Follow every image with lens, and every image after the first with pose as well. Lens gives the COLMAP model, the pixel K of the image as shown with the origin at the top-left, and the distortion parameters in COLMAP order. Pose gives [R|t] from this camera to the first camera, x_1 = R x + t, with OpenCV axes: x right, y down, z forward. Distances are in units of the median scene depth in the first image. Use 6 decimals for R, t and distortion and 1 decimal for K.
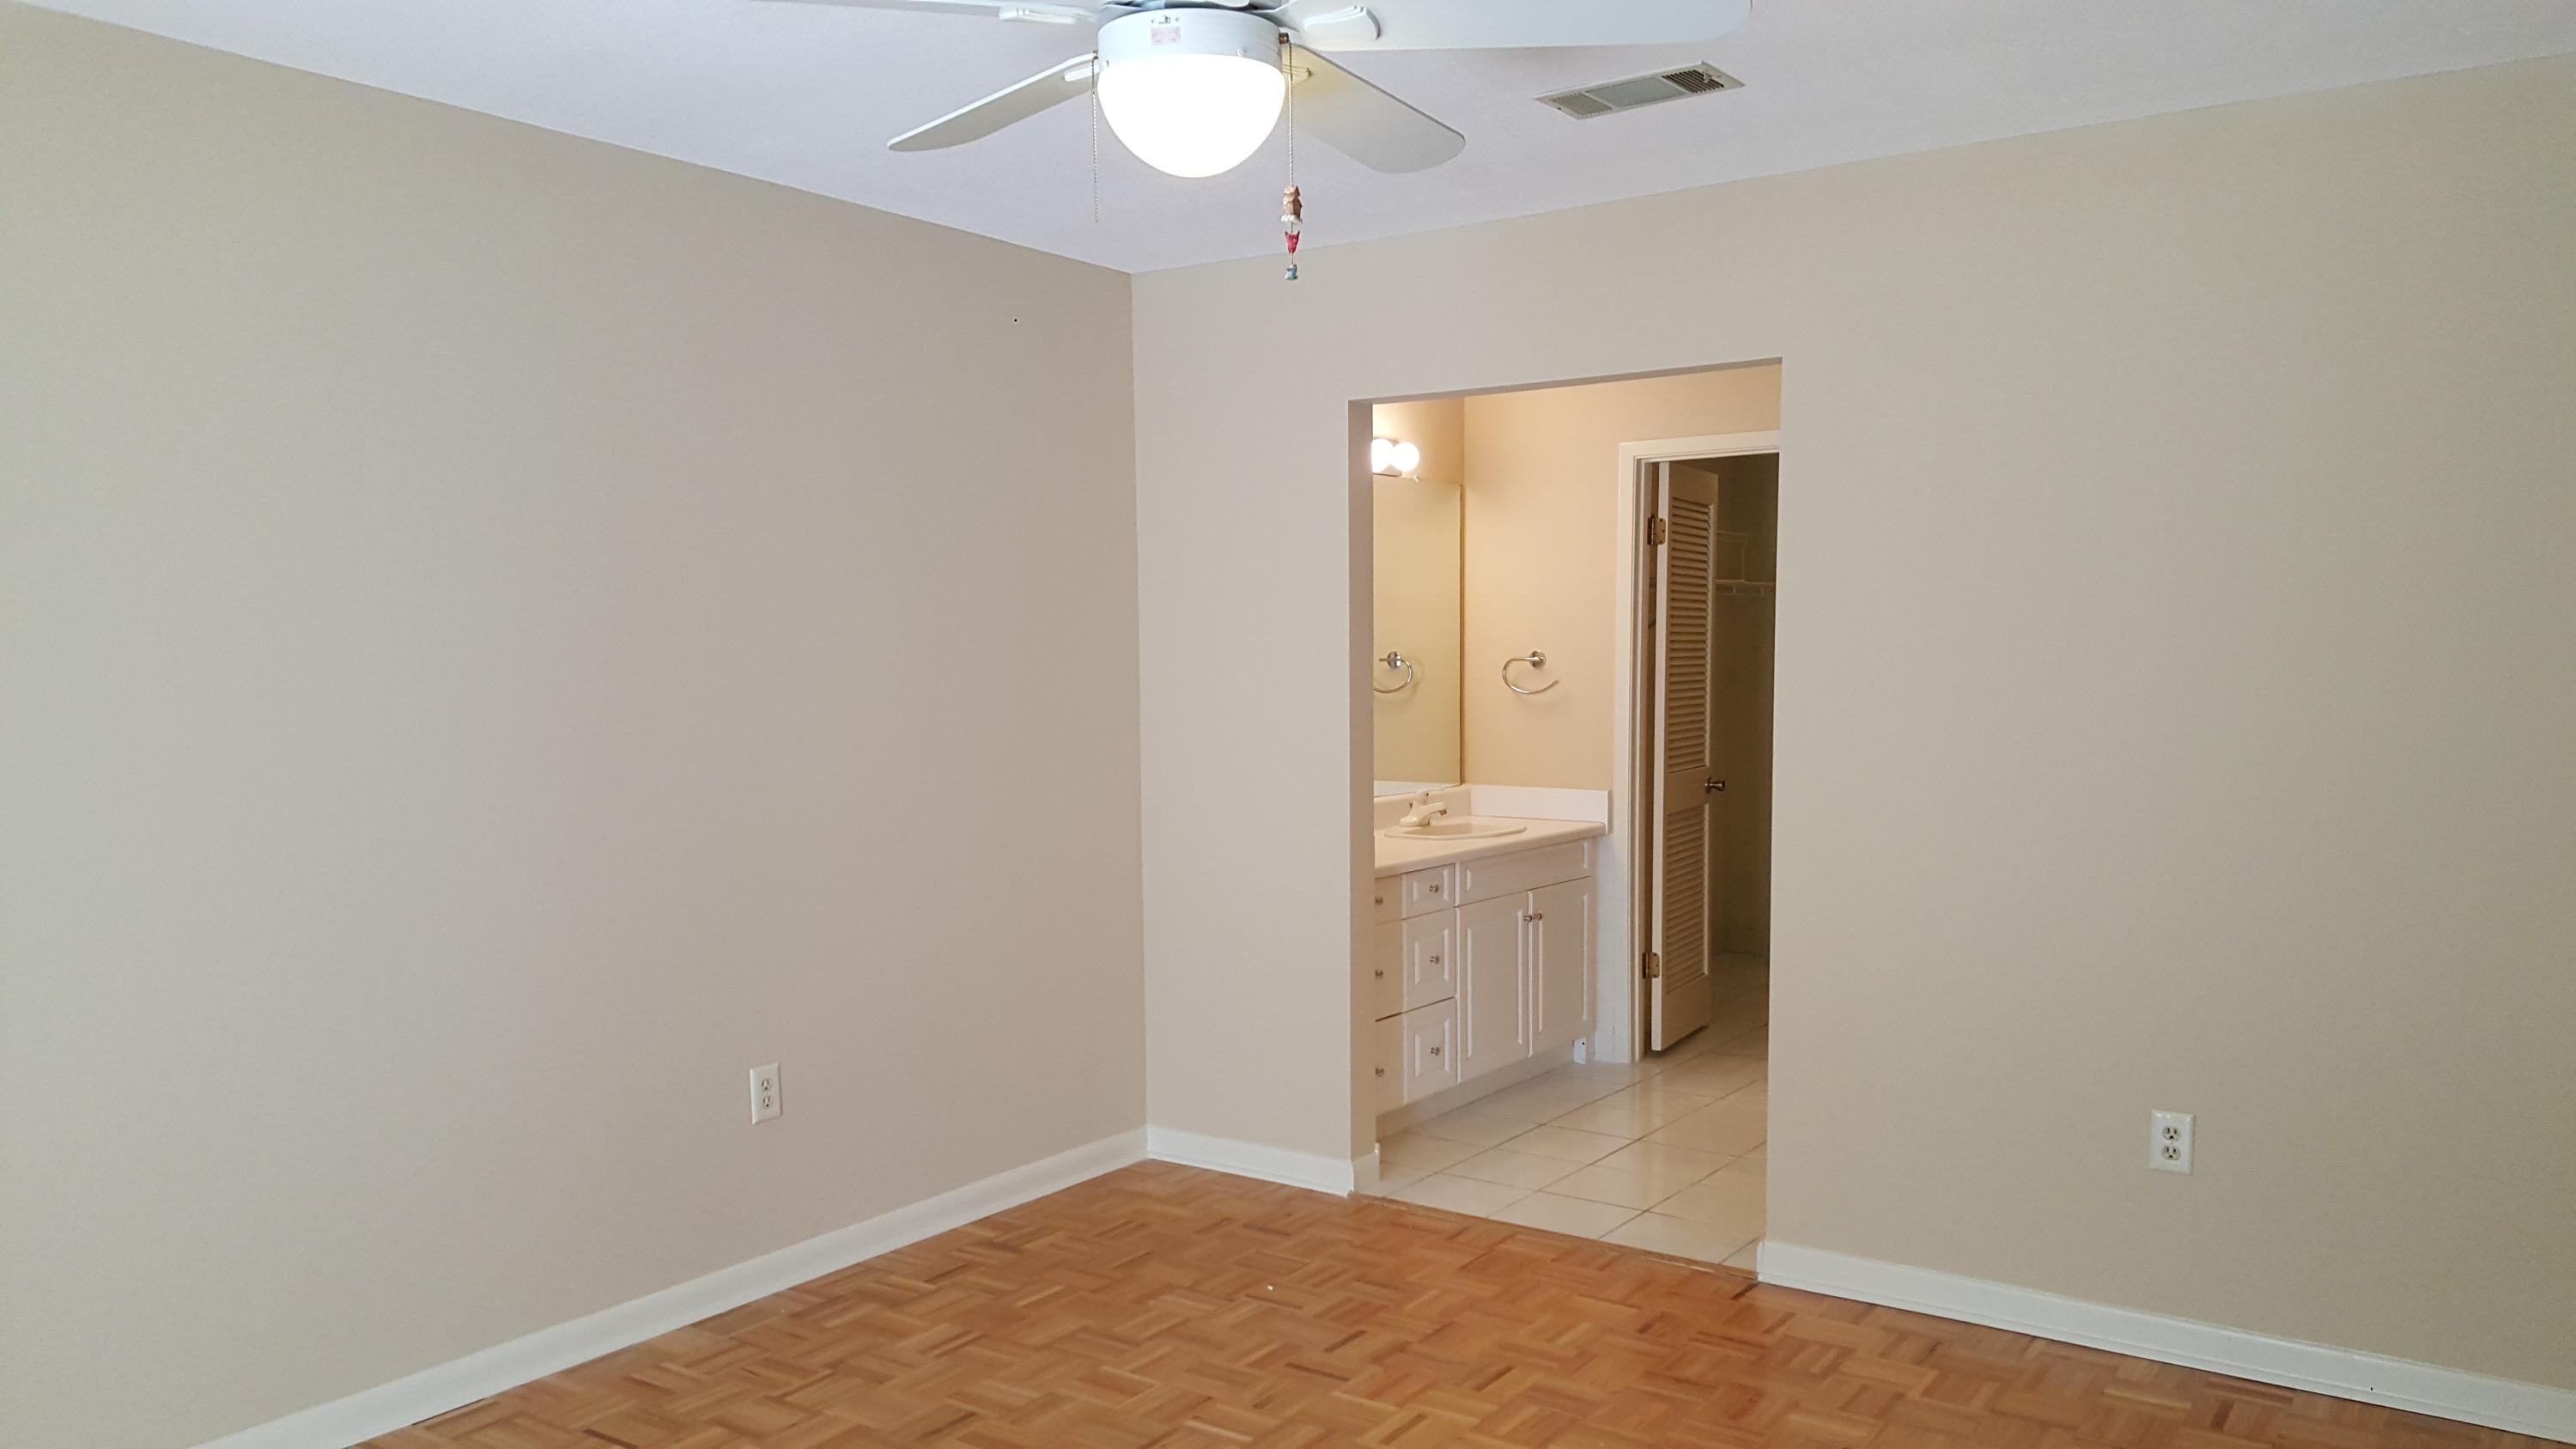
lens RADIAL K [[1901.0, 0, 1283.0], [0, 1901.0, 783.8], [0, 0, 1]] dist [0.144094, -0.217082]
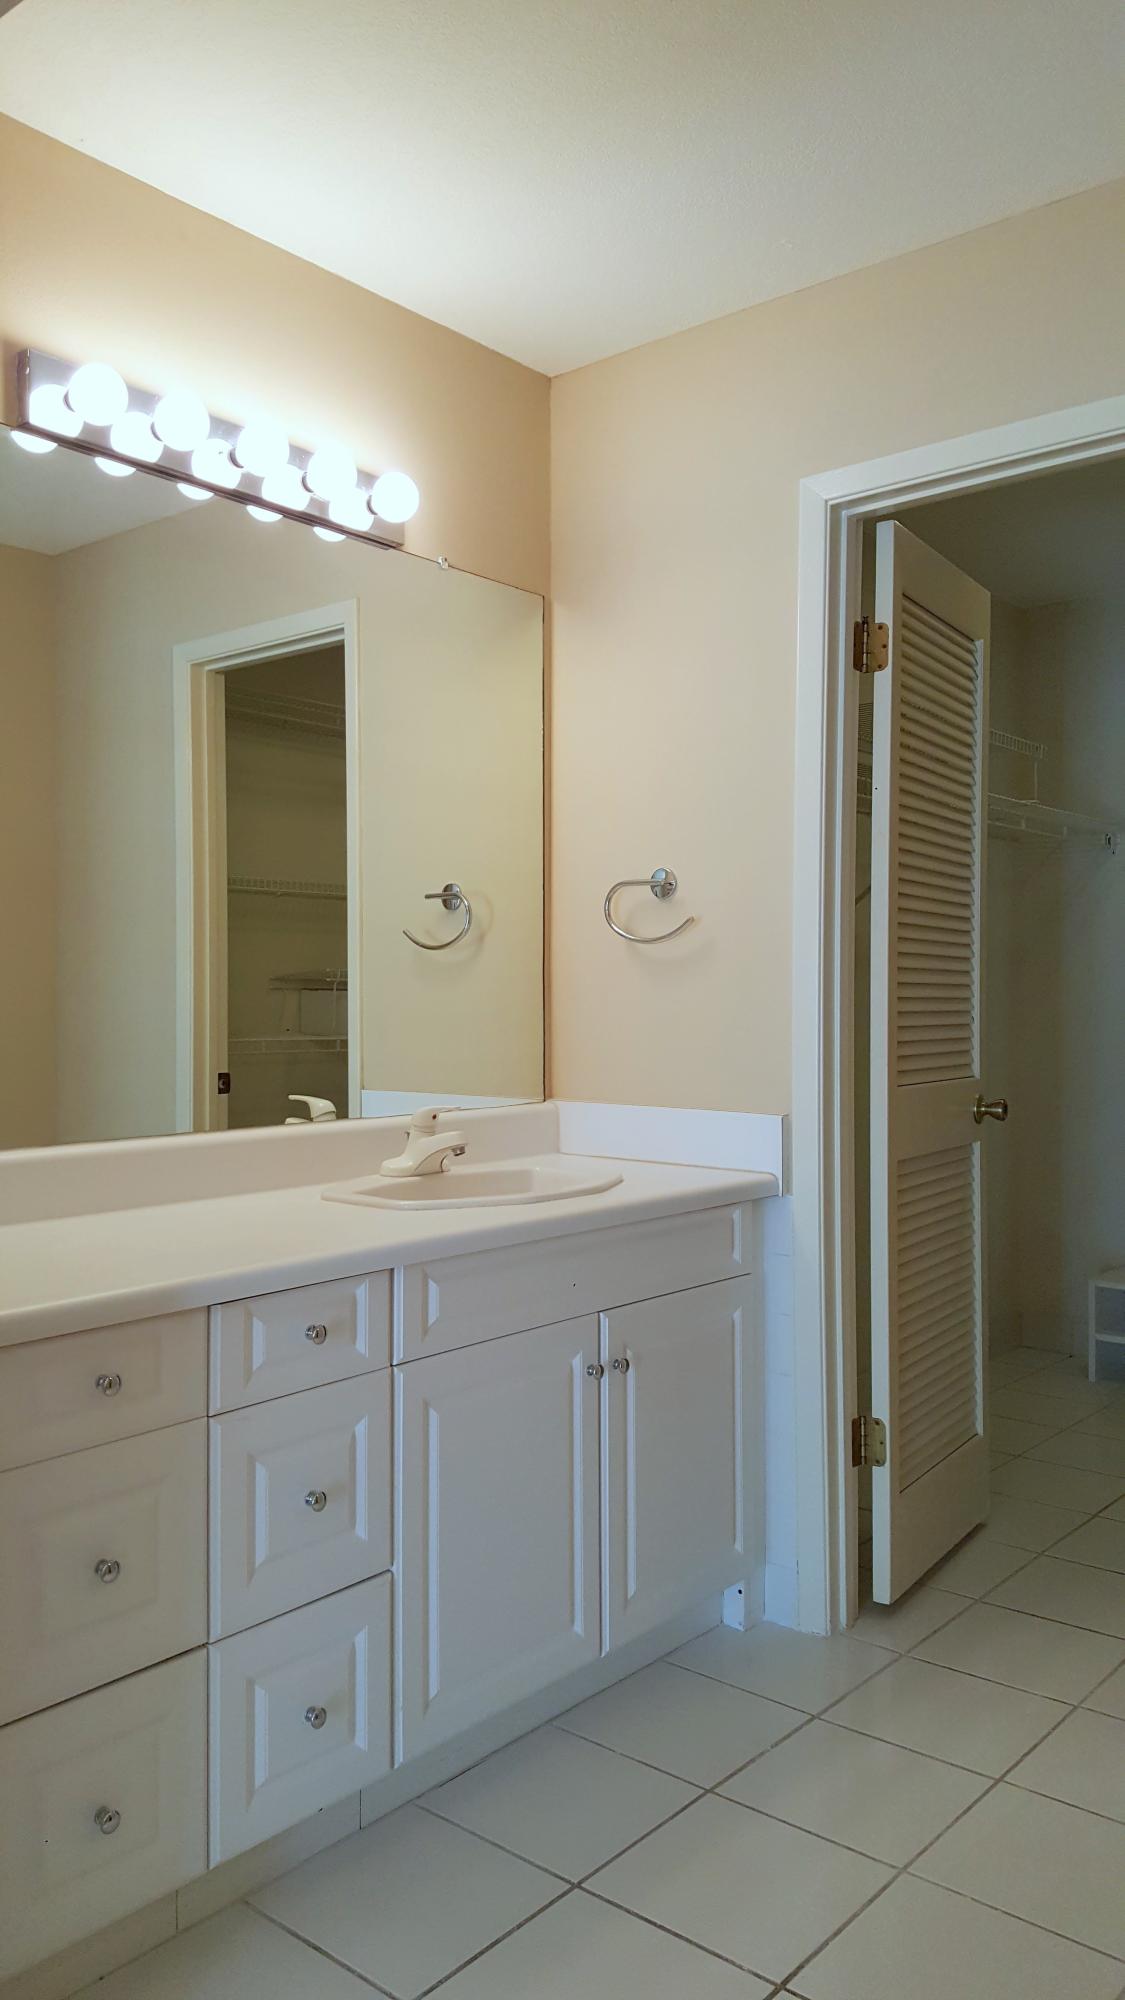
lens RADIAL K [[1475.7, 0, 519.5], [0, 1475.7, 996.7], [0, 0, 1]] dist [0.144094, -0.217082]
pose [[0.994919, 0.006727, -0.100458, 0.137157], [-0.014071, 0.997264, -0.072574, 0.001653], [0.099695, 0.073619, 0.992291, 0.565634]]
